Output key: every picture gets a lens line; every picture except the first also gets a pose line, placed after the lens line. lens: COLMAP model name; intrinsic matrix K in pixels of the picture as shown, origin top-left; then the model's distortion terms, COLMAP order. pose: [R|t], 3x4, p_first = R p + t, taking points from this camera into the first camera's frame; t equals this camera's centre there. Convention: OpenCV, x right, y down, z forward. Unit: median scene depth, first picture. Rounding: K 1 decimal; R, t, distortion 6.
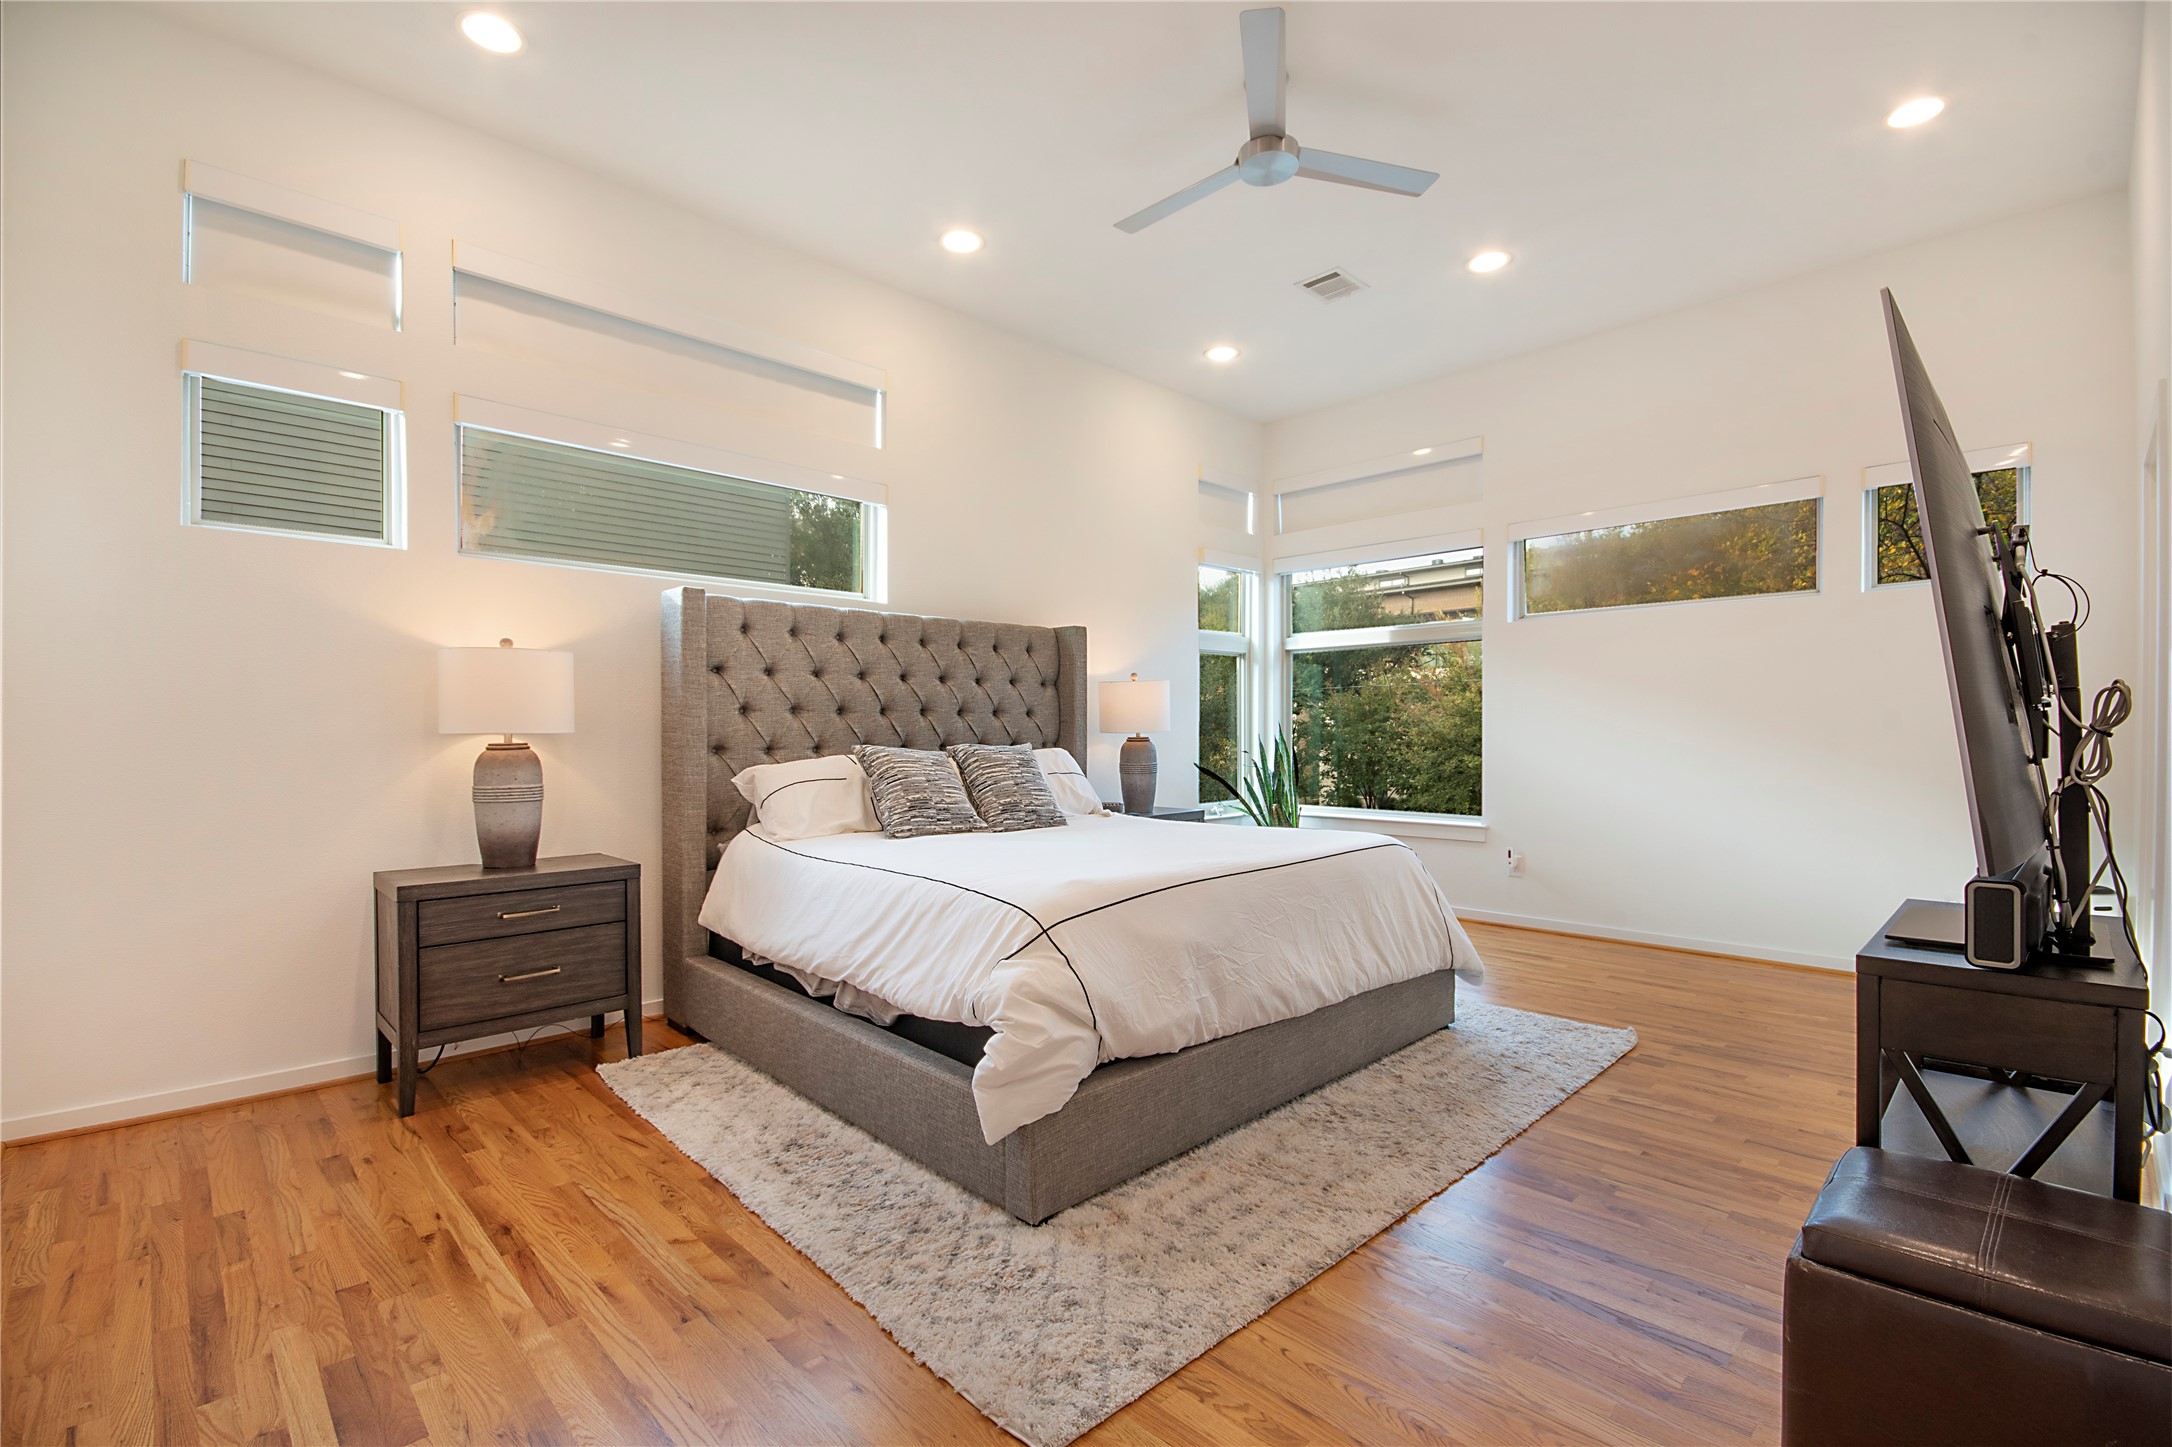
lens RADIAL K [[978.5, 0, 1081.6], [0, 978.5, 736.1], [0, 0, 1]] dist [-0.002072, -0.000579]
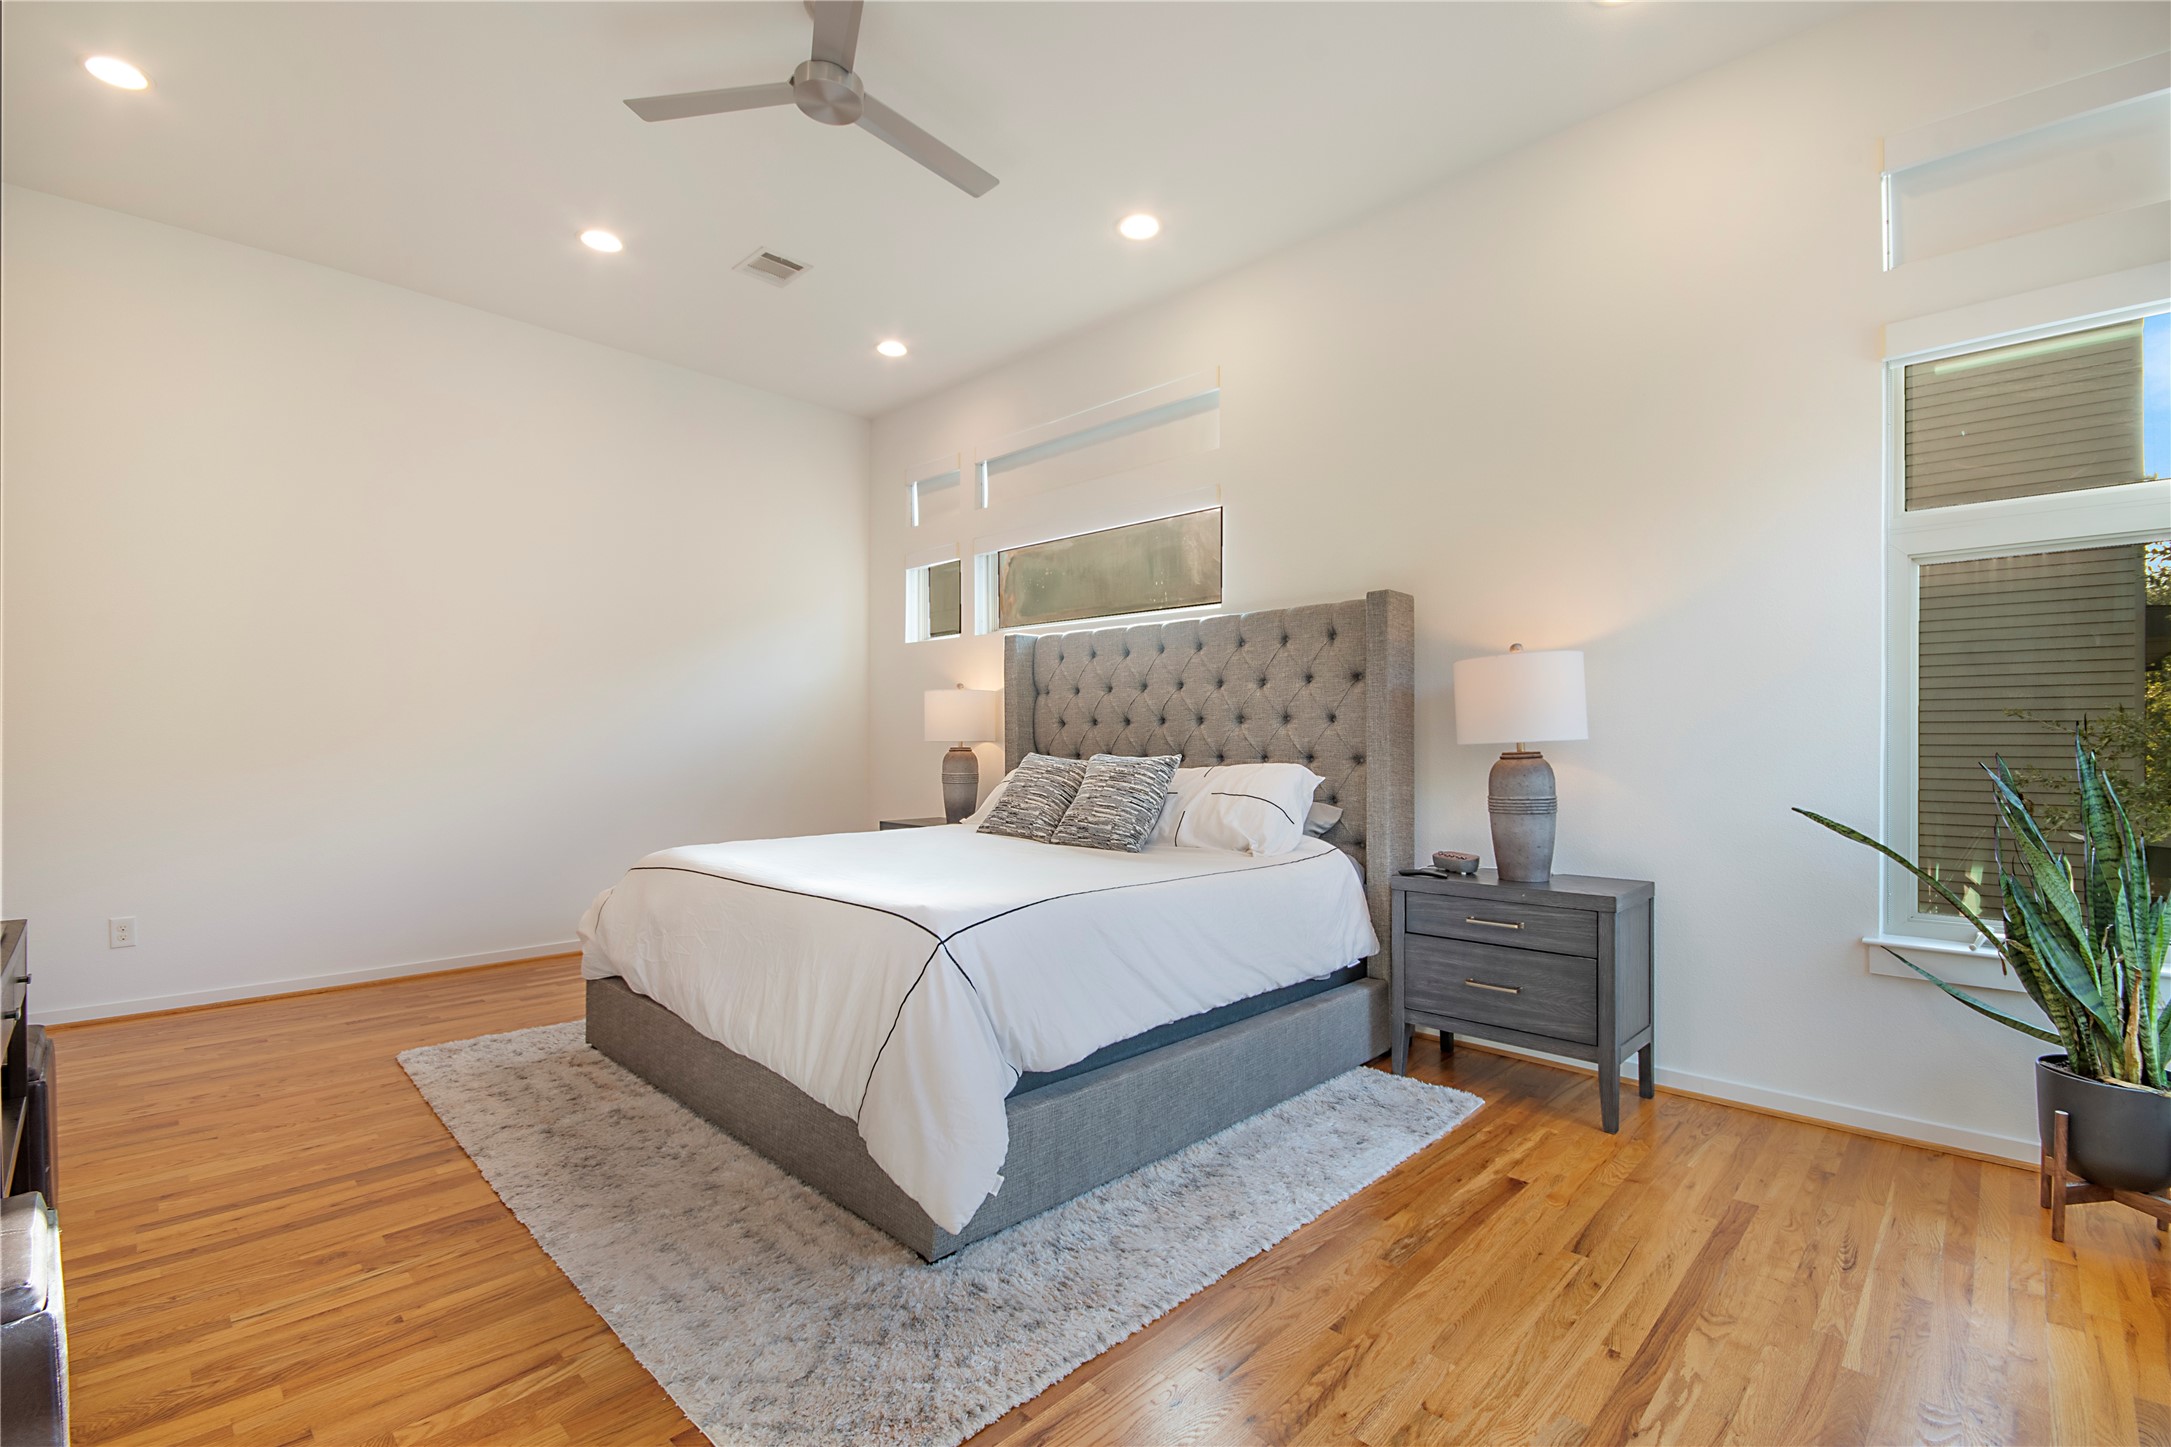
lens RADIAL K [[978.1, 0, 1081.6], [0, 978.1, 719.4], [0, 0, 1]] dist [-0.002072, -0.000579]
pose [[-0.000943, -0.020068, -0.999798, 0.980436], [-0.007680, 0.999769, -0.020060, -0.007540], [0.999970, 0.007660, -0.001097, 1.123554]]
